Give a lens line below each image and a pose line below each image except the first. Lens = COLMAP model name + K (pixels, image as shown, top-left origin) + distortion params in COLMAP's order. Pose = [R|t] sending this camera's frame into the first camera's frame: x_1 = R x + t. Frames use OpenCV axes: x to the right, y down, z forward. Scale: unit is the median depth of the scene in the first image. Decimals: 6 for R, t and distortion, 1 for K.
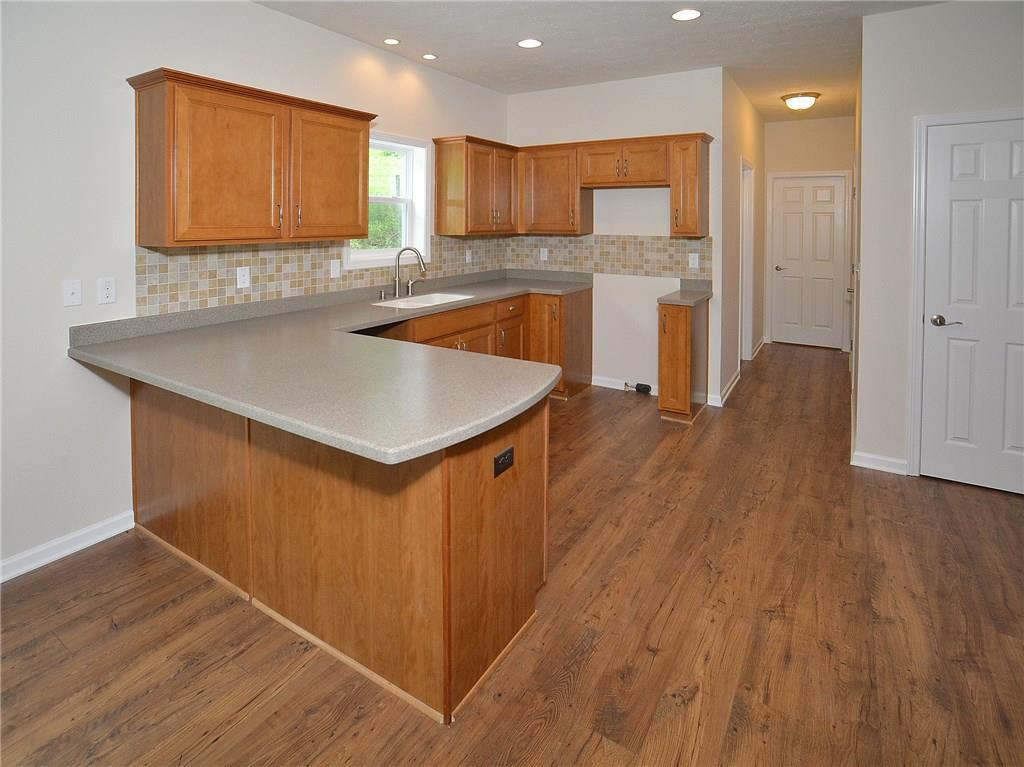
lens RADIAL K [[548.7, 0, 515.6], [0, 548.7, 220.8], [0, 0, 1]] dist [-0.043552, 0.012366]
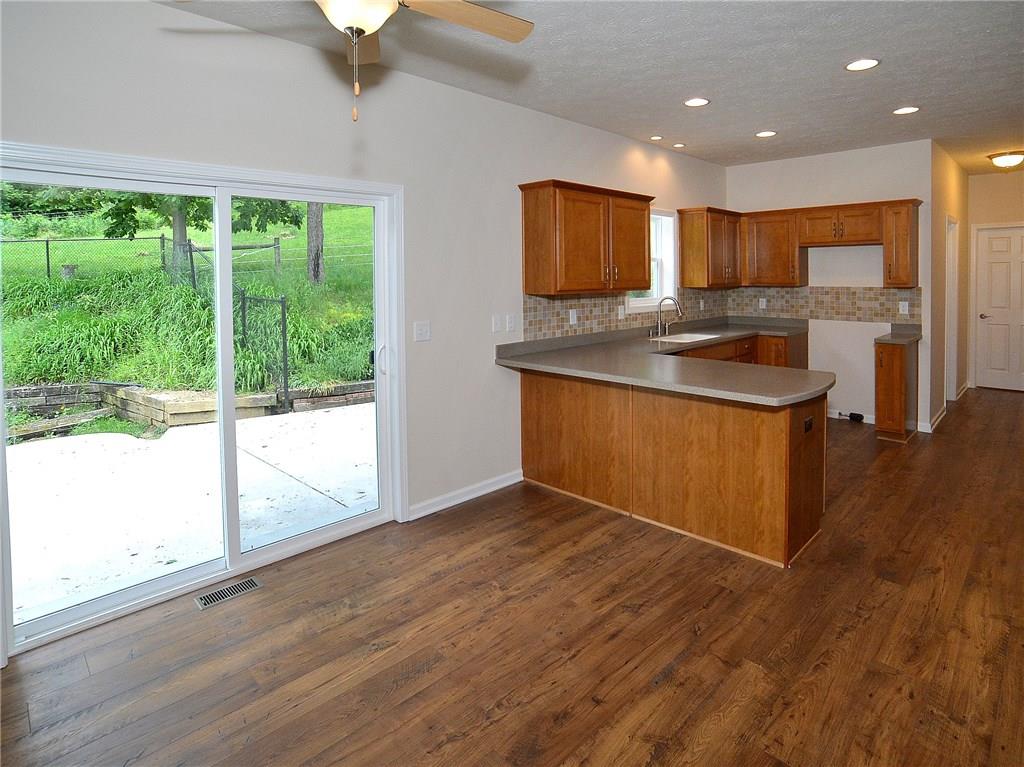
lens RADIAL K [[571.7, 0, 564.3], [0, 571.7, 280.8], [0, 0, 1]] dist [-0.034749, 0.011484]
pose [[0.984523, -0.006921, -0.175121, -0.200474], [0.008900, 0.999905, 0.010518, -0.004664], [0.175031, -0.011914, 0.984491, -0.359045]]
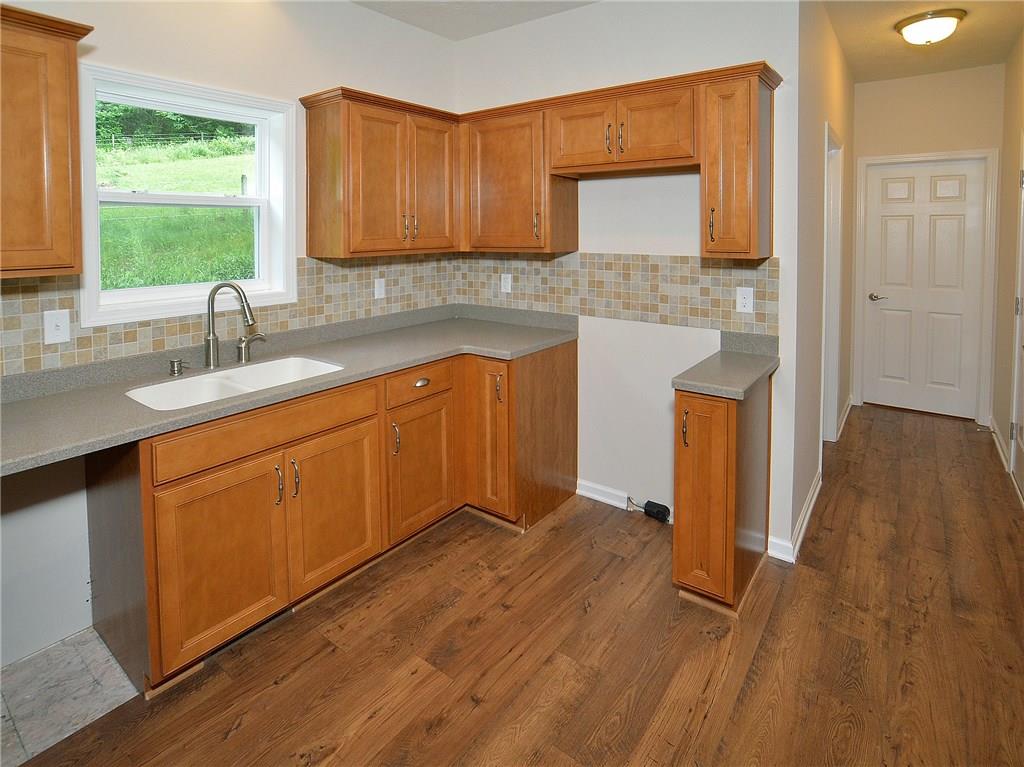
lens RADIAL K [[548.7, 0, 518.6], [0, 548.7, 243.8], [0, 0, 1]] dist [-0.043552, 0.012366]
pose [[0.996230, -0.007292, -0.086448, 0.161268], [0.009899, 0.999508, 0.029762, -0.005440], [0.086188, -0.030505, 0.995812, 0.477591]]
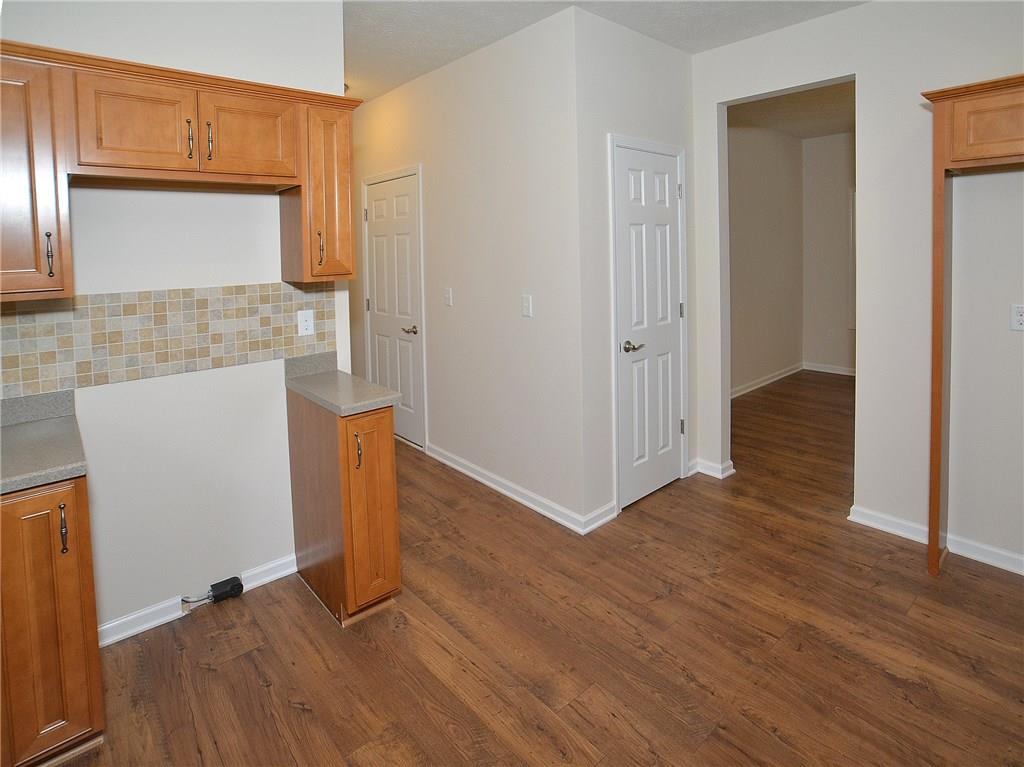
lens RADIAL K [[548.7, 0, 509.9], [0, 548.7, 269.1], [0, 0, 1]] dist [-0.043552, 0.012366]
pose [[0.308036, -0.057887, 0.949612, -0.171645], [0.025848, 0.998288, 0.052470, -0.009664], [-0.951023, 0.008383, 0.309005, 0.706443]]
